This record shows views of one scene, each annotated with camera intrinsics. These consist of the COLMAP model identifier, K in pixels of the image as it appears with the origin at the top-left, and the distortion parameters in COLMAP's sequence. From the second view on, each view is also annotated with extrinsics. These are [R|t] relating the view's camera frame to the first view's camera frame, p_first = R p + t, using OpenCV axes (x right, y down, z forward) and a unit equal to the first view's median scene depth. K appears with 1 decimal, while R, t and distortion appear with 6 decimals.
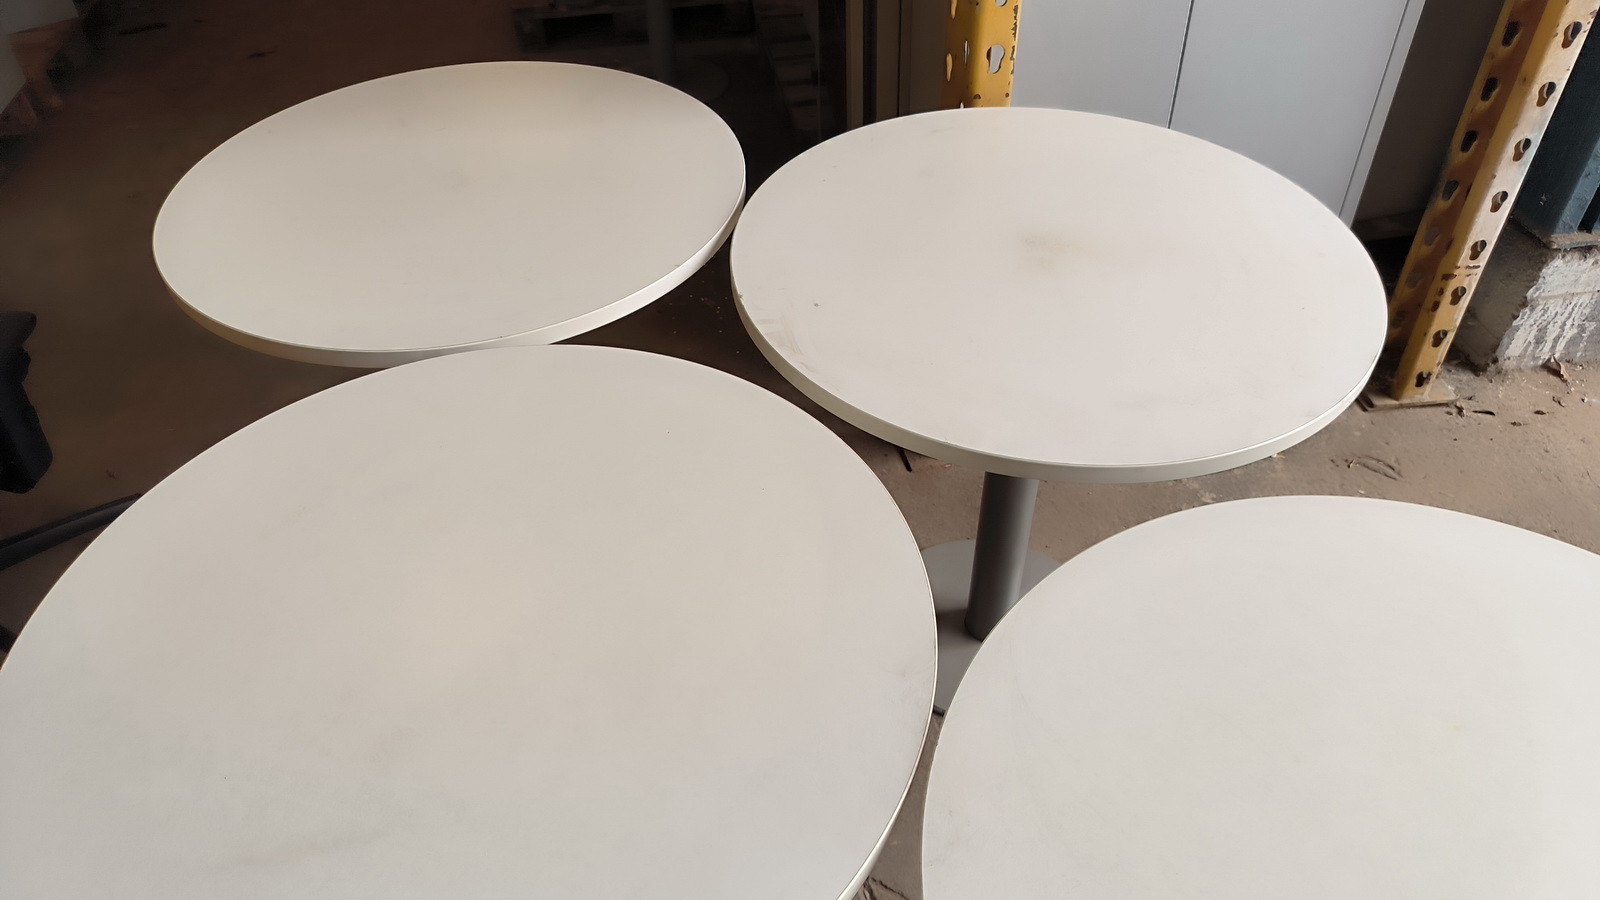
lens RADIAL K [[1134.6, 0, 799.5], [0, 1134.6, 449.6], [0, 0, 1]] dist [-0.016558, 0.005252]
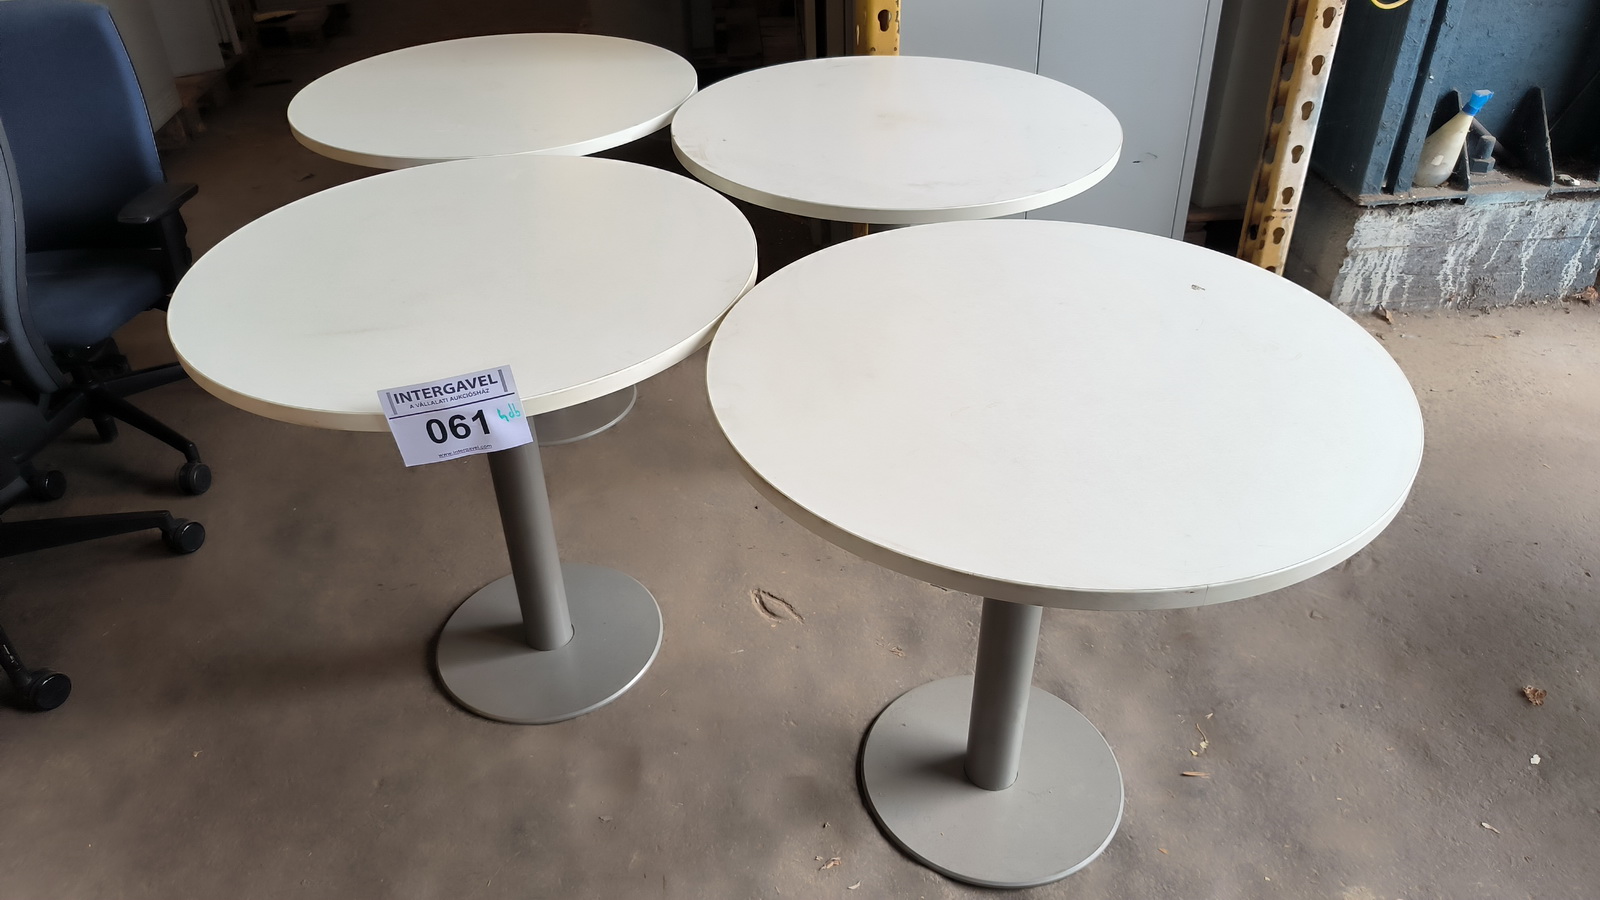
lens RADIAL K [[1134.6, 0, 799.1], [0, 1134.6, 451.1], [0, 0, 1]] dist [-0.016558, 0.005252]
pose [[0.997941, 0.030434, -0.056456, 0.124549], [-0.038008, 0.989655, -0.138339, 0.283341], [0.051662, 0.140200, 0.988775, -0.227655]]
